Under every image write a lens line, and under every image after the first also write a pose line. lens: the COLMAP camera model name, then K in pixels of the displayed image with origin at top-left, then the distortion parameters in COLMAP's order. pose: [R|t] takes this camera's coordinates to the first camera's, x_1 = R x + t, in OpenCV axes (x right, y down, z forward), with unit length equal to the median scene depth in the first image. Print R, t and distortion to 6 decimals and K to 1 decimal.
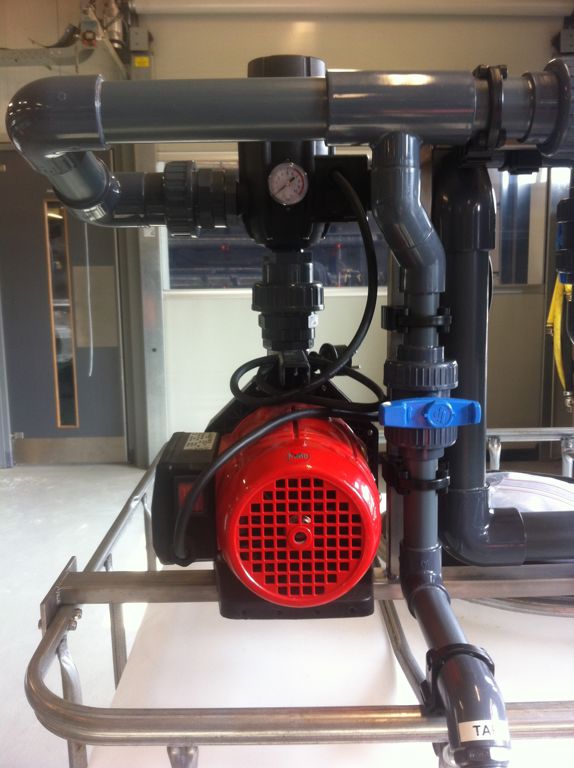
lens RADIAL K [[738.1, 0, 287.0], [0, 738.1, 384.0], [0, 0, 1]] dist [0.129055, -0.396514]
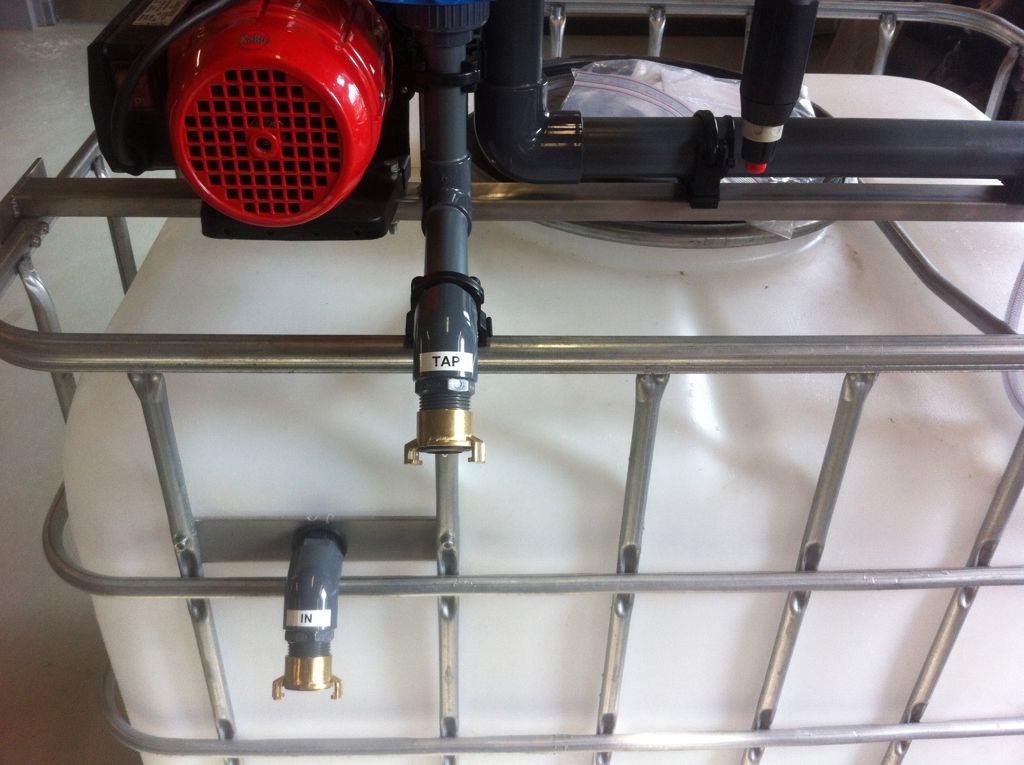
lens RADIAL K [[995.0, 0, 505.6], [0, 995.0, 401.1], [0, 0, 1]] dist [0.048827, -0.165813]
pose [[0.998745, 0.014046, 0.048068, 0.233452], [-0.034064, 0.894140, 0.446490, -0.040127], [-0.036708, -0.447567, 0.893497, -0.116513]]
